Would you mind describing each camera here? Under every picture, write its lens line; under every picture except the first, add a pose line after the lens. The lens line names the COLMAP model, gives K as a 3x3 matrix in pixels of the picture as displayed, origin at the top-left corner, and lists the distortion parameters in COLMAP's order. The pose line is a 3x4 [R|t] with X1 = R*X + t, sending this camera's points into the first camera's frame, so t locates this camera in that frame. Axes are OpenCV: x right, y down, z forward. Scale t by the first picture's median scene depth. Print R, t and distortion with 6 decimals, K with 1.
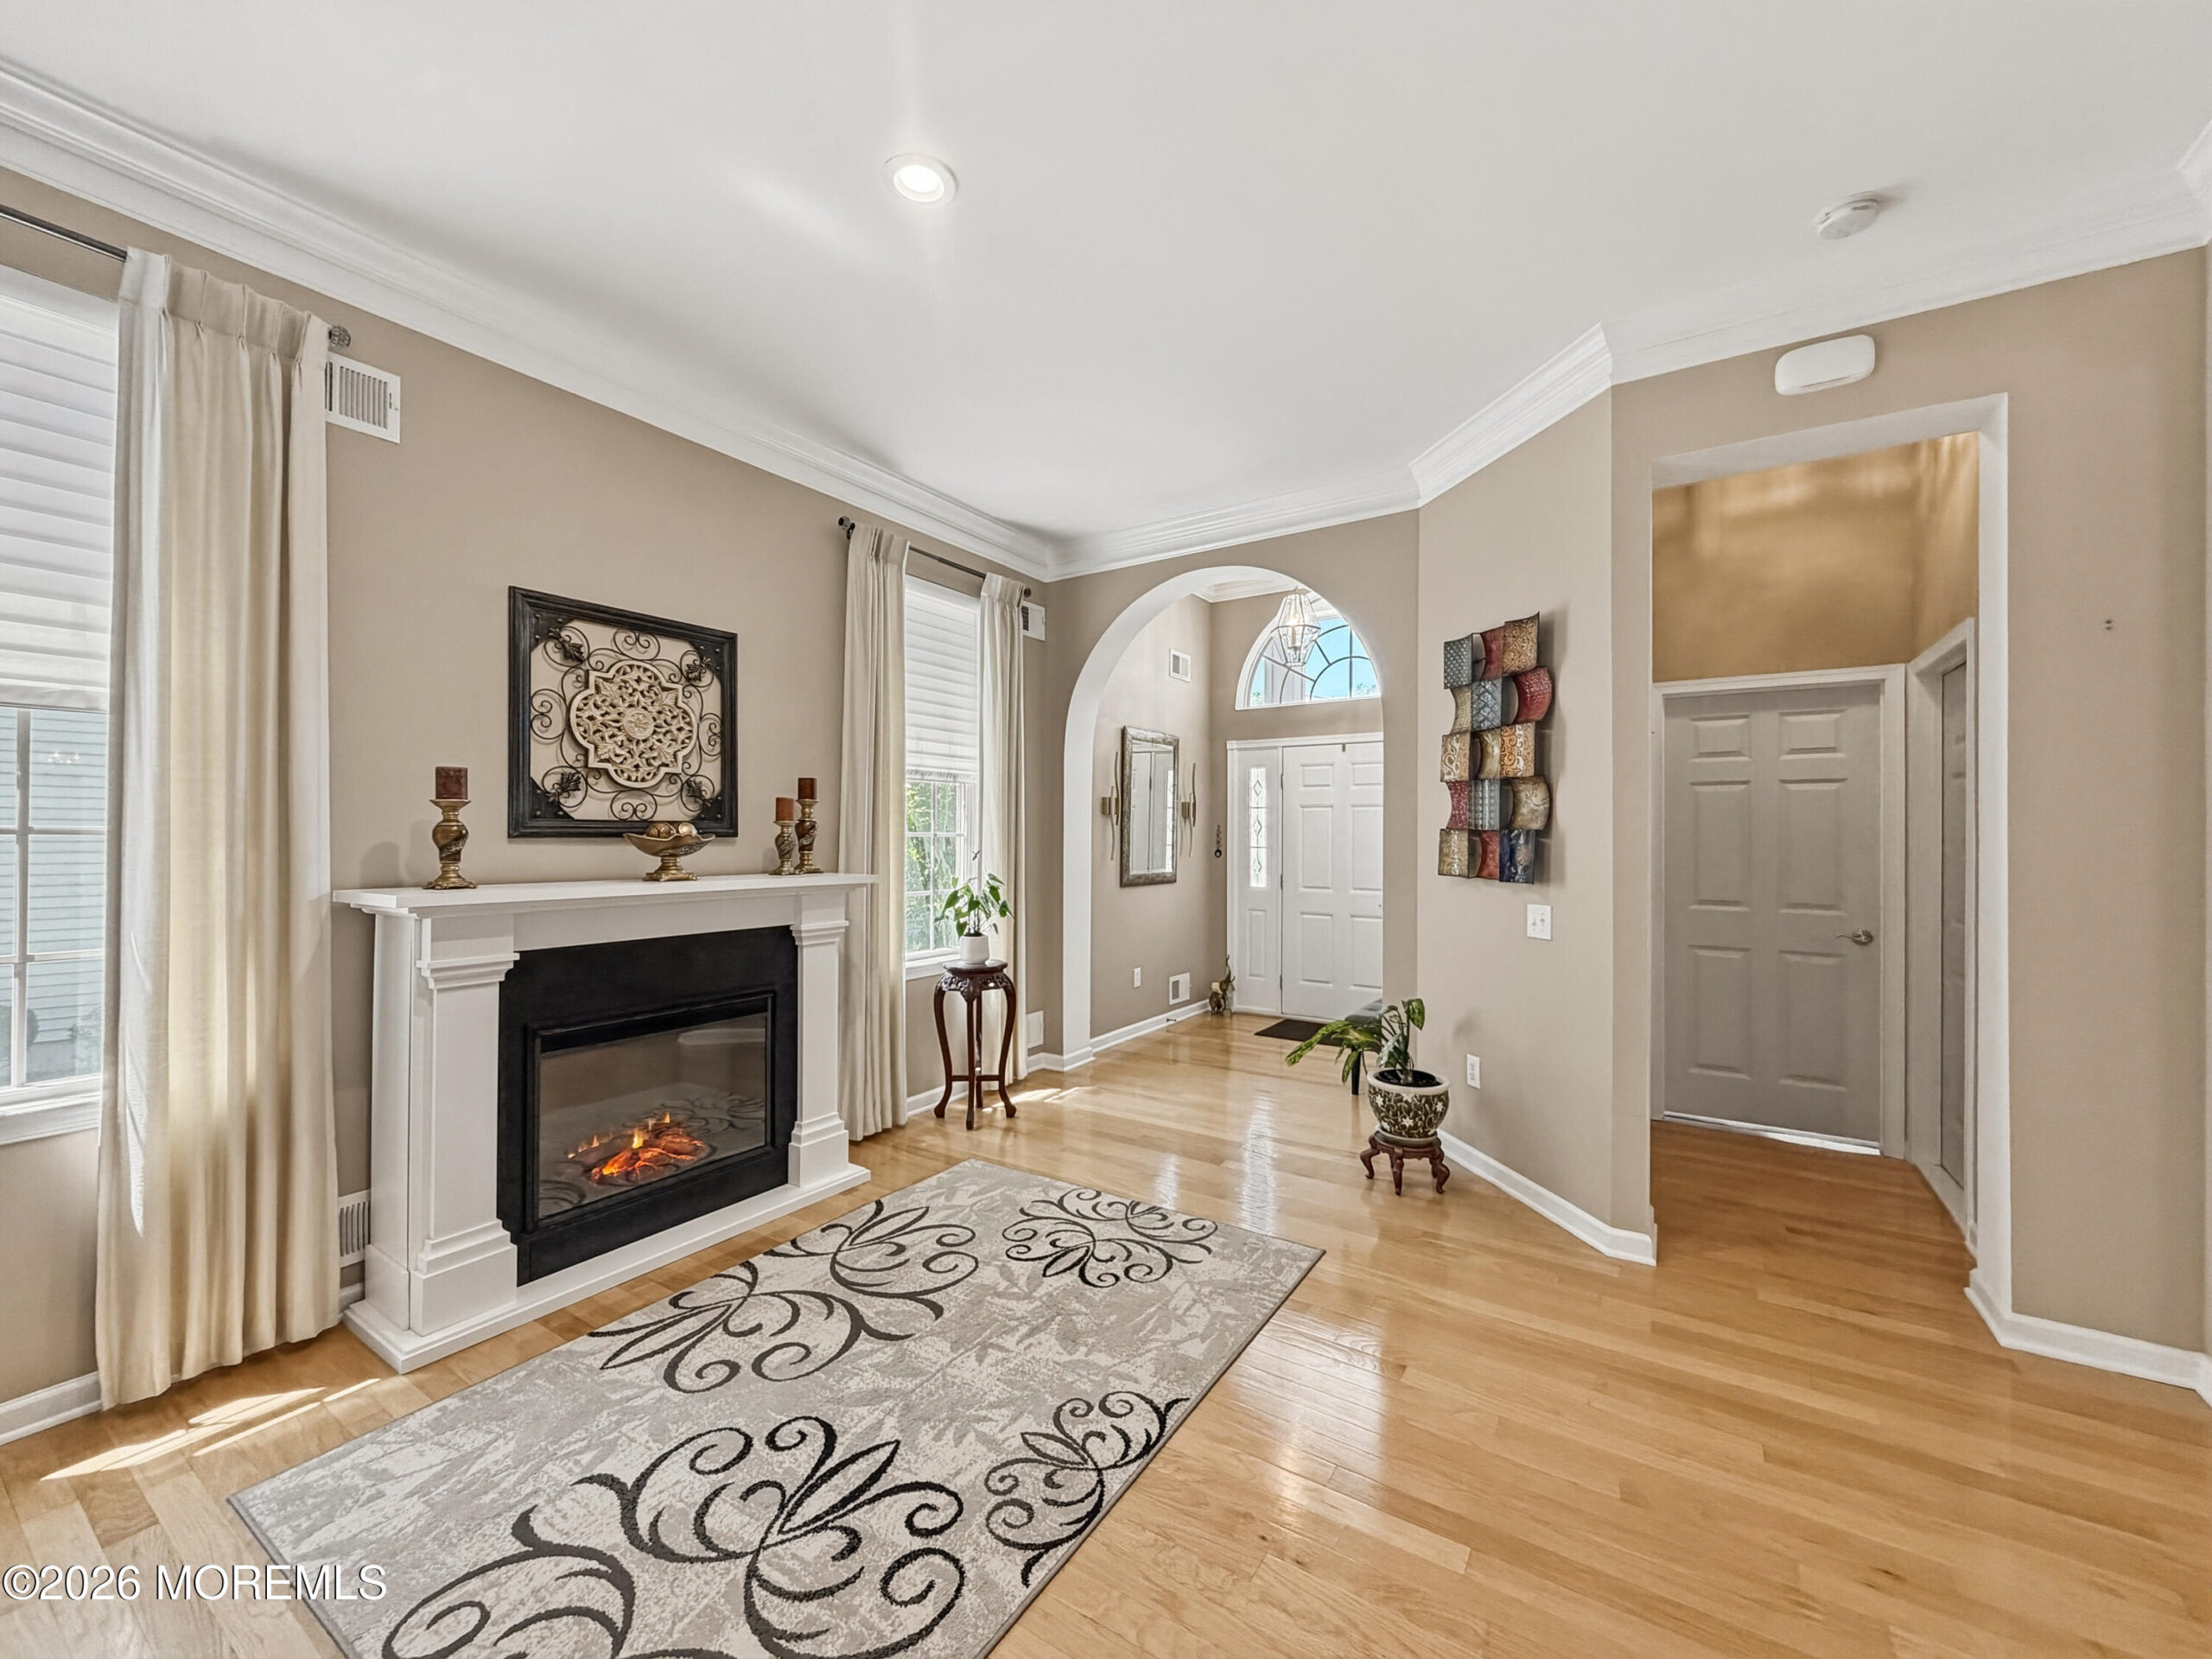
lens RADIAL K [[885.0, 0, 1099.3], [0, 885.0, 837.7], [0, 0, 1]] dist [0.000128, 0.000111]
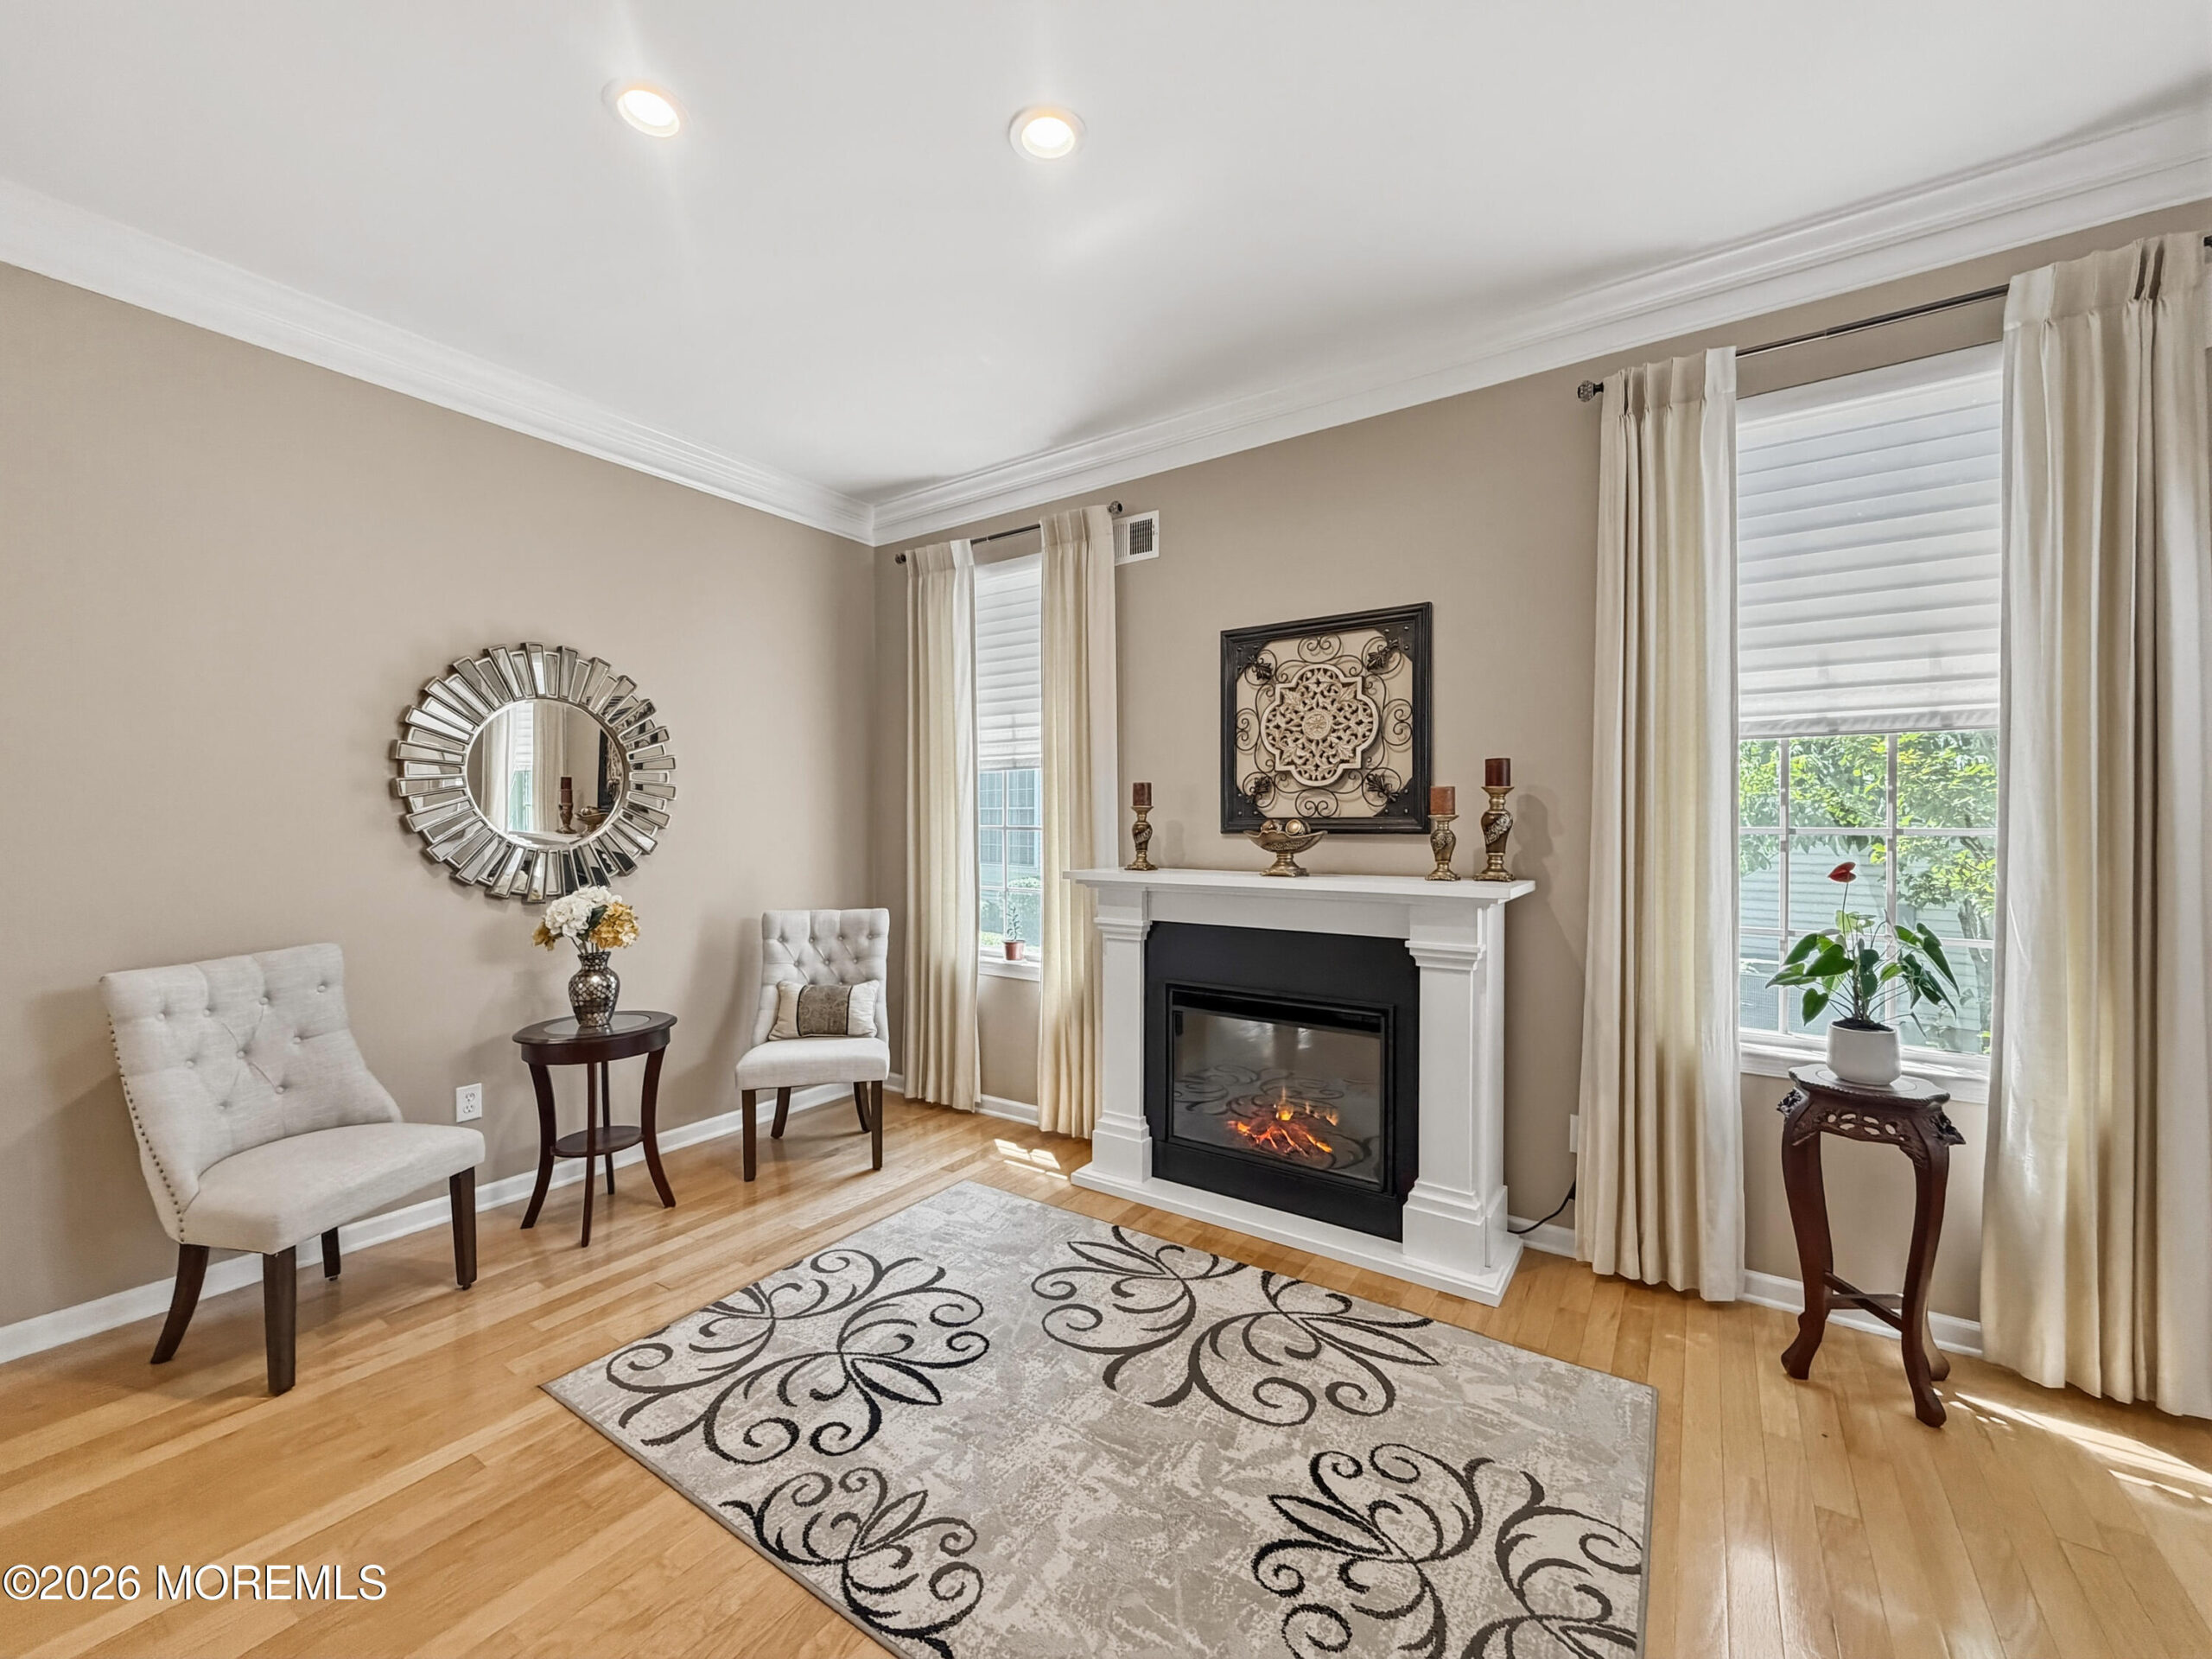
lens RADIAL K [[879.2, 0, 1097.3], [0, 879.2, 831.2], [0, 0, 1]] dist [0.000273, -0.000051]
pose [[-0.019917, 0.004954, -0.999789, 0.560118], [-0.001359, 0.999987, 0.004982, -0.008752], [0.999801, 0.001458, -0.019910, 0.822365]]
